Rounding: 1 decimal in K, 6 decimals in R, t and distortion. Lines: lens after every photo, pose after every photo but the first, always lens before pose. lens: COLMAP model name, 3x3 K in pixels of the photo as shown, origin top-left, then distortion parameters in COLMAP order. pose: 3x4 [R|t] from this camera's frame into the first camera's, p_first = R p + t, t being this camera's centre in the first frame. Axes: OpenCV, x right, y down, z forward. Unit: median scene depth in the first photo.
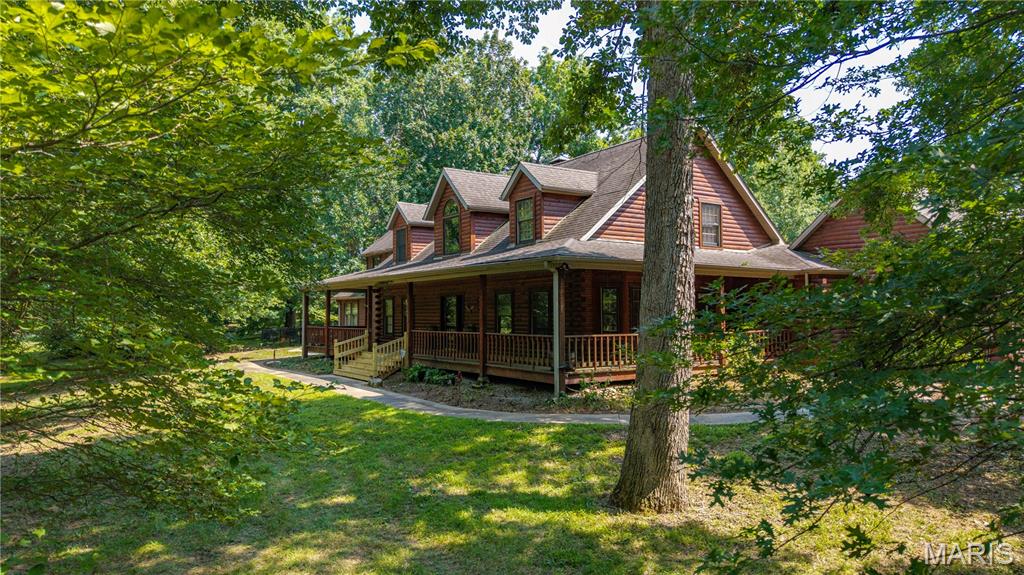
lens RADIAL K [[692.1, 0, 511.8], [0, 692.1, 287.0], [0, 0, 1]] dist [0.038870, -0.021225]
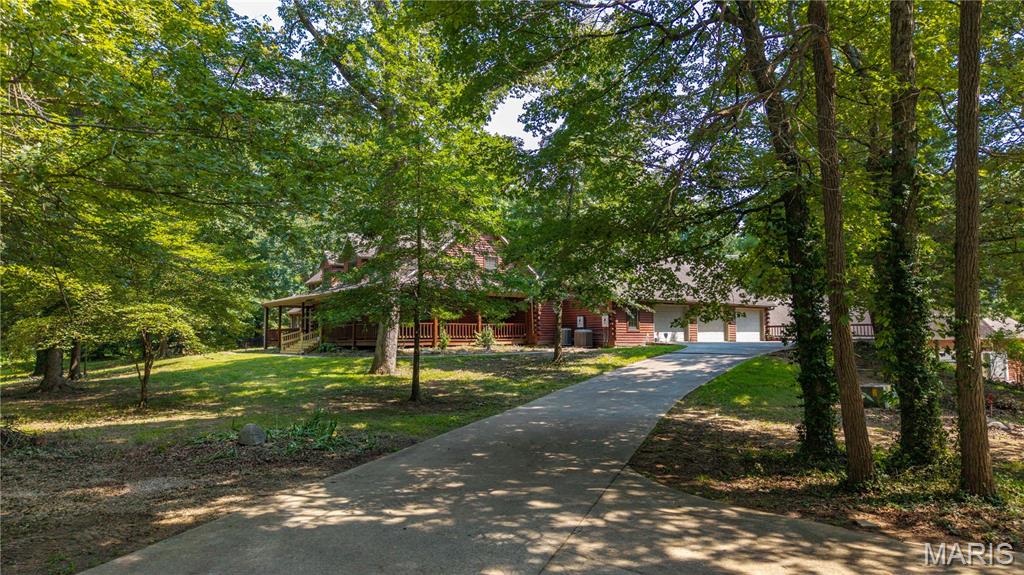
lens RADIAL K [[692.1, 0, 511.2], [0, 692.1, 286.8], [0, 0, 1]] dist [0.038870, -0.021225]
pose [[0.999028, 0.007558, 0.043423, 0.246388], [-0.005819, 0.999181, -0.040038, 0.025492], [-0.043690, 0.039746, 0.998254, -0.779071]]
